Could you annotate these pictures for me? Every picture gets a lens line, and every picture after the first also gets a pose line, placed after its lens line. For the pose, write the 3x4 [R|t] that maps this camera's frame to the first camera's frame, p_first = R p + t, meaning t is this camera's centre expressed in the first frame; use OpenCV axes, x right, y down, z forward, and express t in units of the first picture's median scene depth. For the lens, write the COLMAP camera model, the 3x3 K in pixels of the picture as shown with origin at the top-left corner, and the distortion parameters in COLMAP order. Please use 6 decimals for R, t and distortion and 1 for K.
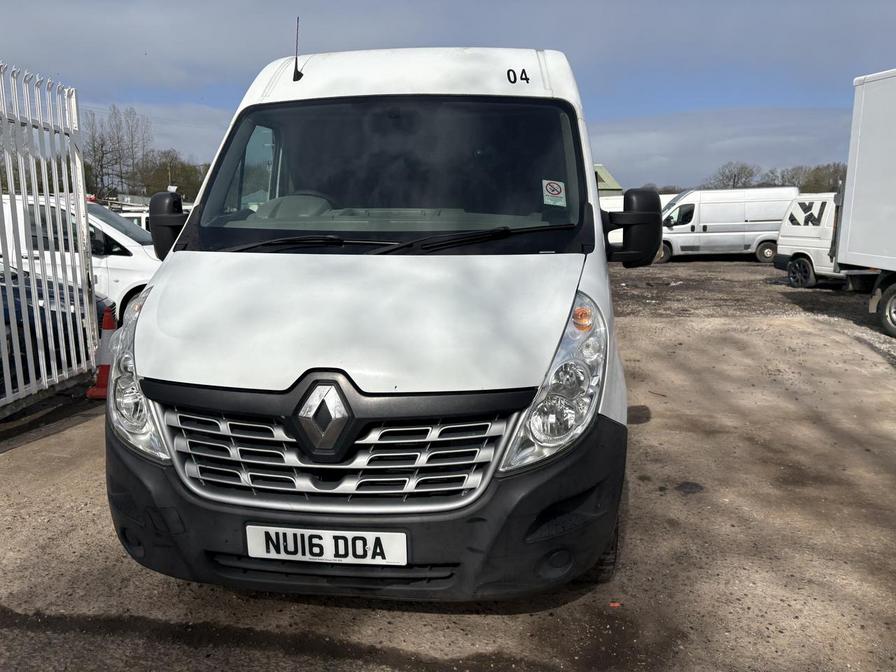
lens RADIAL K [[681.1, 0, 447.2], [0, 681.1, 333.4], [0, 0, 1]] dist [0.004088, -0.005836]
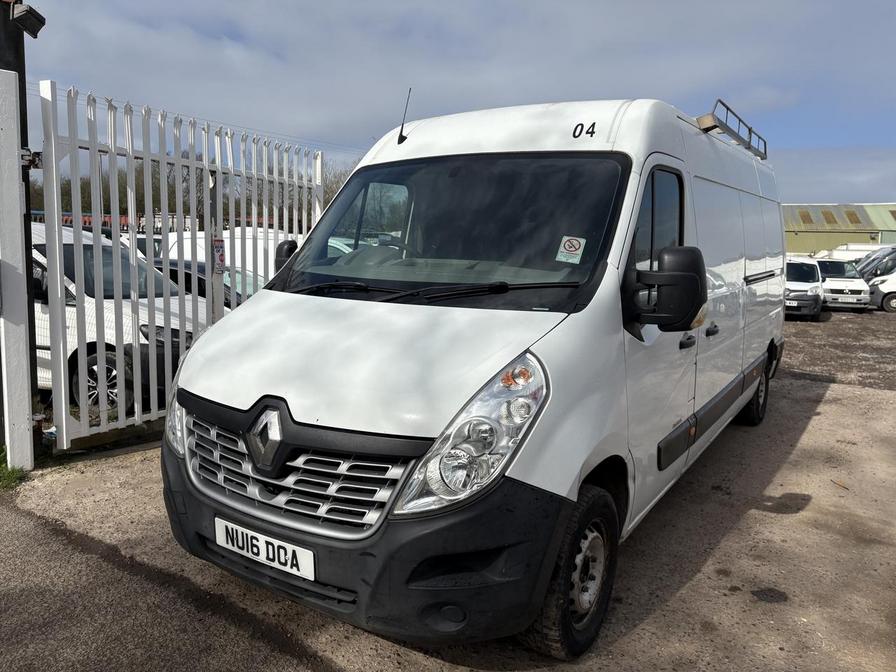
lens RADIAL K [[681.1, 0, 447.0], [0, 681.1, 337.1], [0, 0, 1]] dist [0.004088, -0.005836]
pose [[0.890602, 0.081121, -0.447491, 0.596266], [-0.103174, 0.994347, -0.025083, -0.050766], [0.442926, 0.068508, 0.893937, 0.072606]]
